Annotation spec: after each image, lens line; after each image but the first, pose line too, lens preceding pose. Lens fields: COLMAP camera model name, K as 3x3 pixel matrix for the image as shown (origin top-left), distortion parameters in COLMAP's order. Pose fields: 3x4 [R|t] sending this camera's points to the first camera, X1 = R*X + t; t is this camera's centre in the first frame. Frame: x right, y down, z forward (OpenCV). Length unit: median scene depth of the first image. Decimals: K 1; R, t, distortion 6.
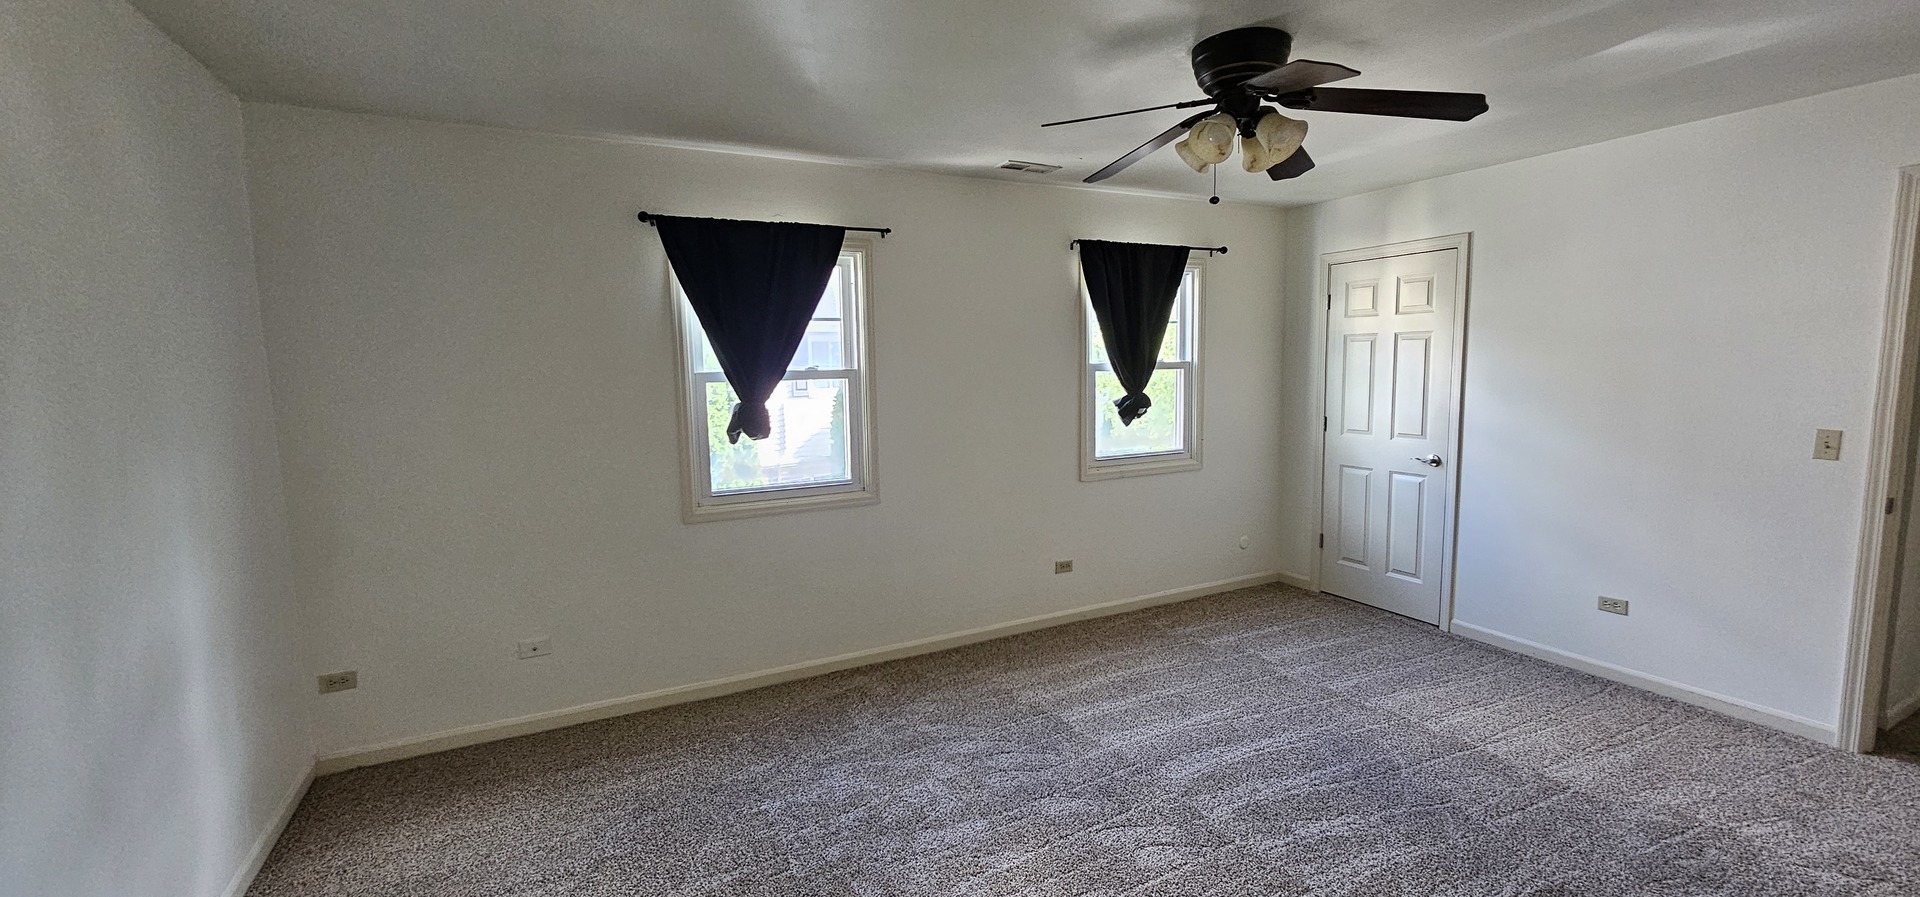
lens RADIAL K [[779.3, 0, 954.3], [0, 779.3, 450.6], [0, 0, 1]] dist [0.001270, 0.000018]
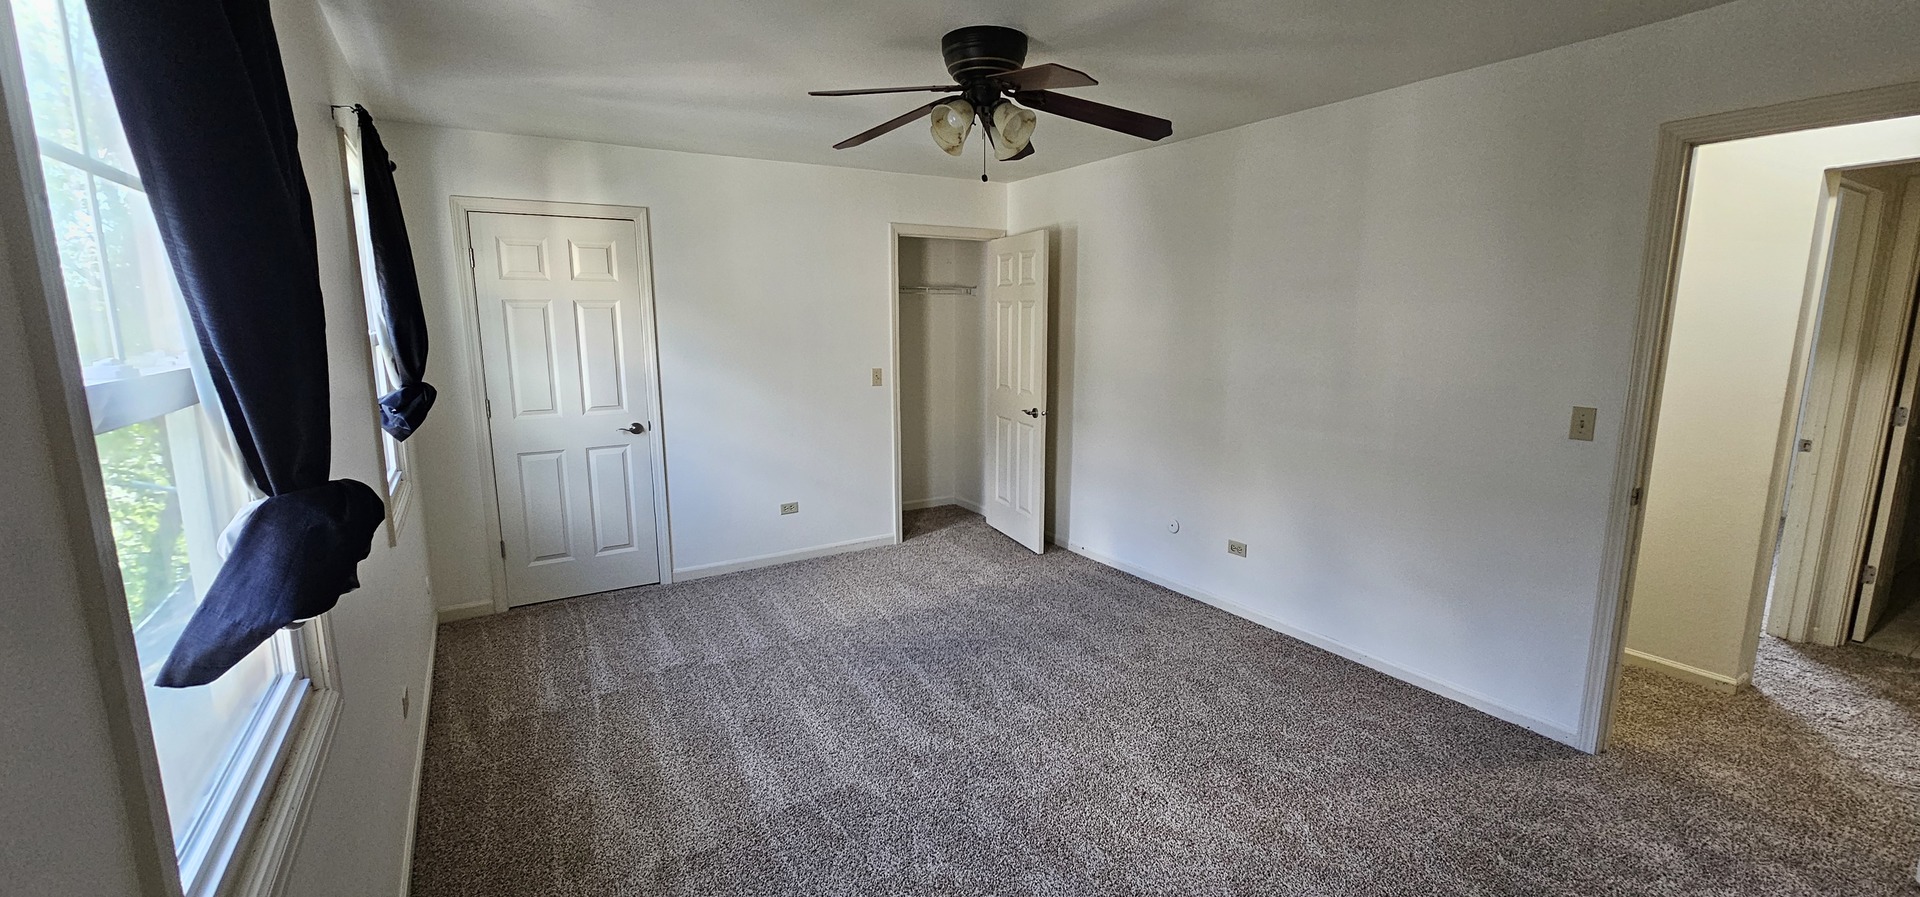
lens RADIAL K [[779.3, 0, 954.3], [0, 779.3, 450.6], [0, 0, 1]] dist [0.001270, 0.000018]
pose [[-0.080552, -0.144000, 0.986294, -0.430243], [0.127249, 0.979927, 0.153464, -0.062029], [-0.988594, 0.137867, -0.060611, 0.652552]]
